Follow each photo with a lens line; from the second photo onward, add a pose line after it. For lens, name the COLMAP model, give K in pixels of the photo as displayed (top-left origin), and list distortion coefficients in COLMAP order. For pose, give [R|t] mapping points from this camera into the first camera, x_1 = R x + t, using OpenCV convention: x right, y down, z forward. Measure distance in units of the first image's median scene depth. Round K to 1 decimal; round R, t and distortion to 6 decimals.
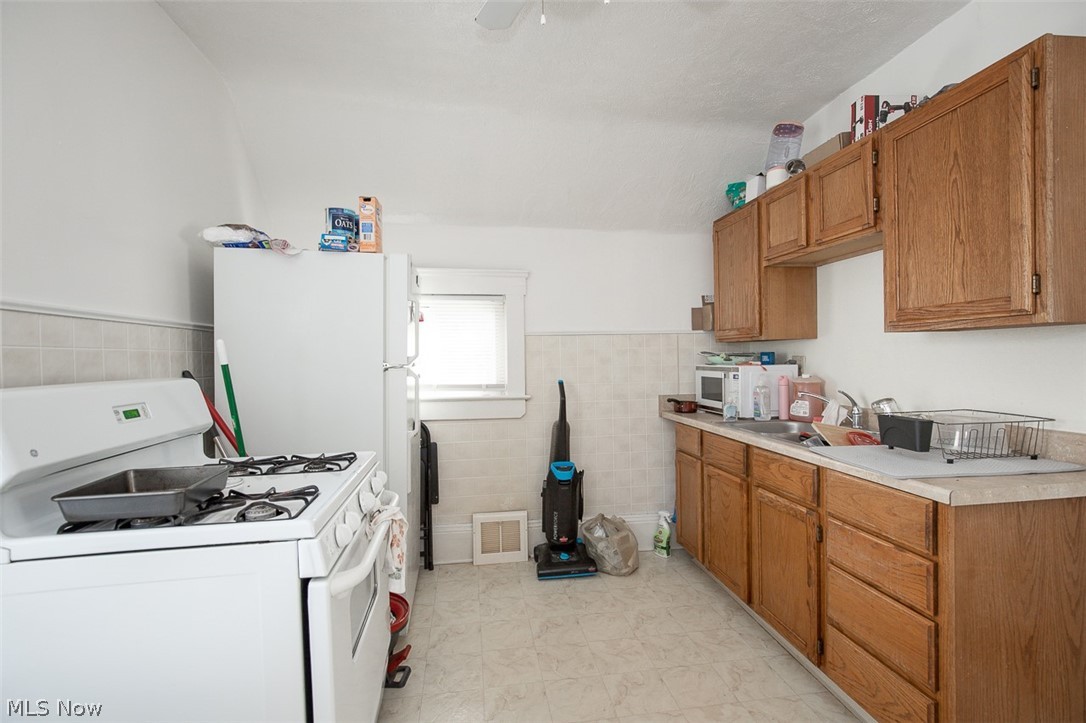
lens RADIAL K [[493.9, 0, 543.5], [0, 493.9, 364.9], [0, 0, 1]] dist [-0.016742, 0.004522]
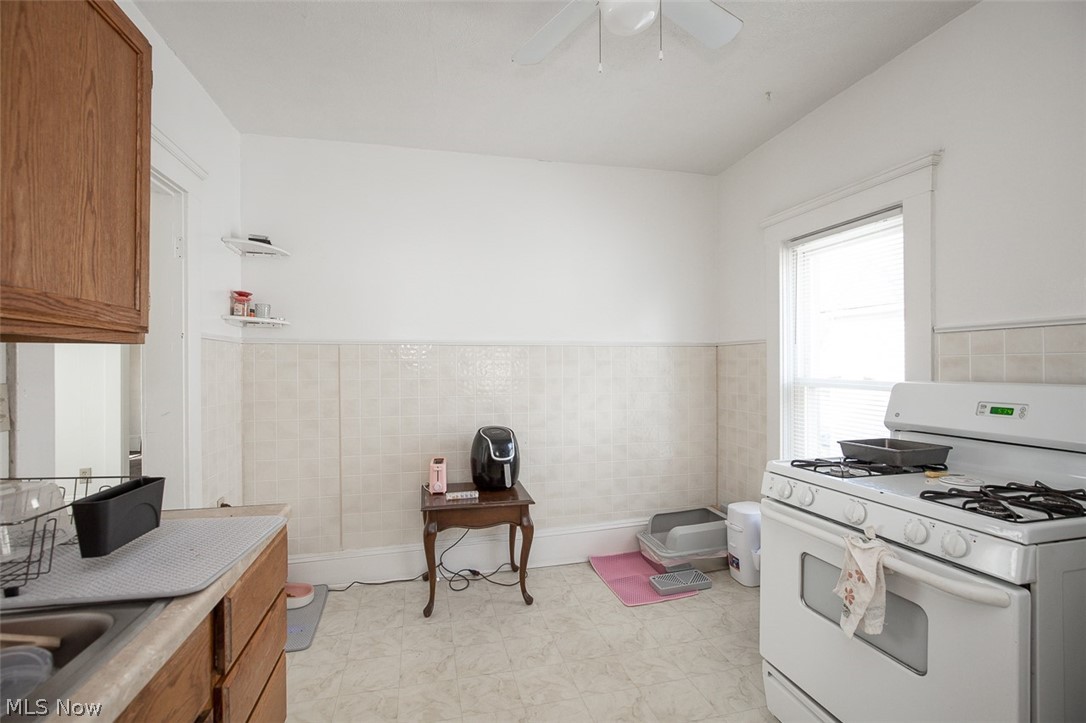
lens RADIAL K [[493.9, 0, 542.9], [0, 493.9, 365.6], [0, 0, 1]] dist [-0.016742, 0.004522]
pose [[-0.994250, 0.019829, -0.105233, 0.245879], [0.018315, 0.999715, 0.015341, -0.030539], [0.105507, 0.013326, -0.994329, 1.334421]]
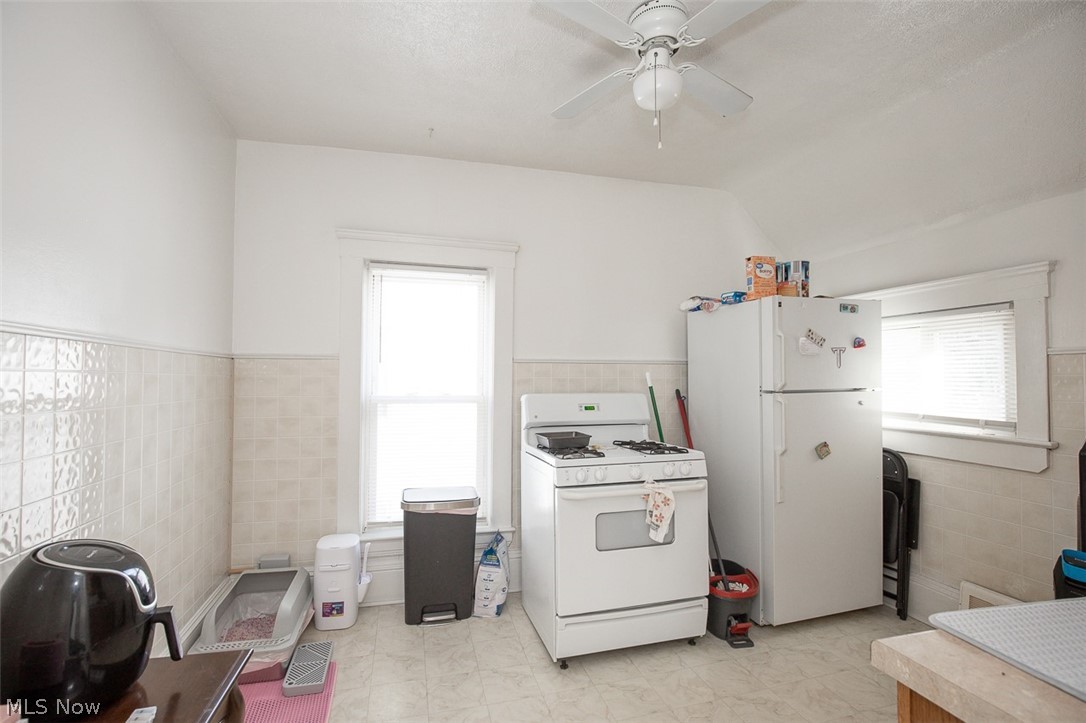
lens RADIAL K [[493.9, 0, 542.7], [0, 493.9, 363.2], [0, 0, 1]] dist [-0.016742, 0.004522]
pose [[0.123043, -0.013416, -0.992311, 0.867867], [-0.016459, 0.999744, -0.015558, -0.041320], [0.992265, 0.018246, 0.122791, 0.335843]]
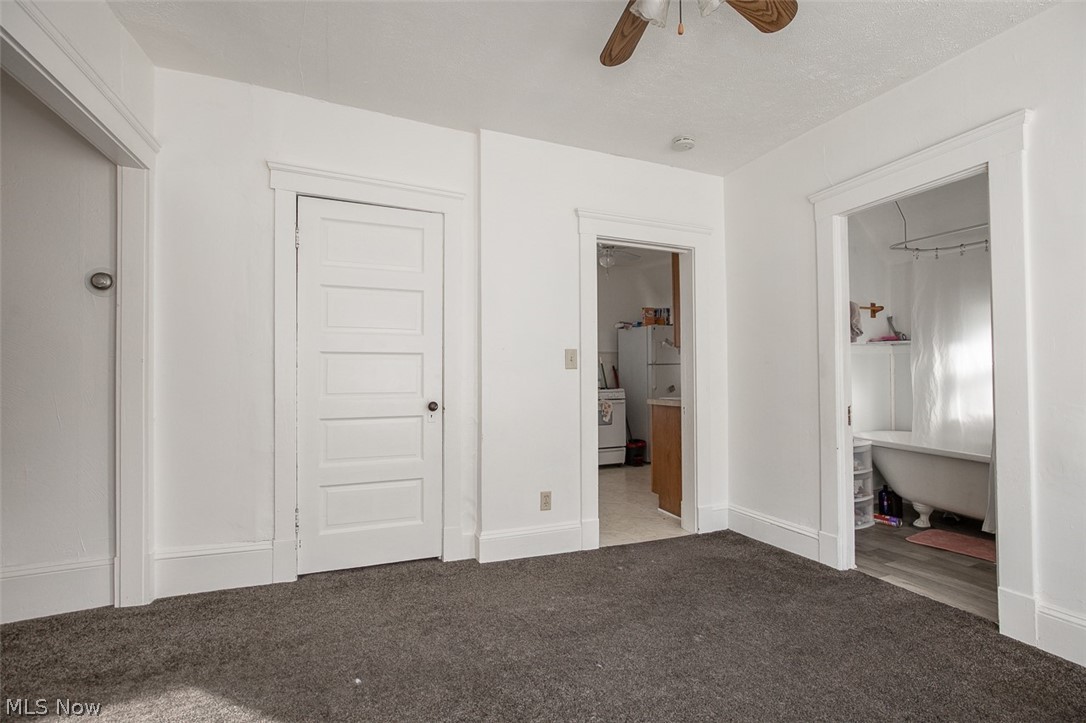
lens RADIAL K [[493.9, 0, 544.7], [0, 493.9, 363.6], [0, 0, 1]] dist [-0.016742, 0.004522]
pose [[0.251740, 0.000725, -0.967795, 2.507303], [-0.014840, 0.999885, -0.003111, 0.017736], [0.967681, 0.015146, 0.251722, -0.347849]]
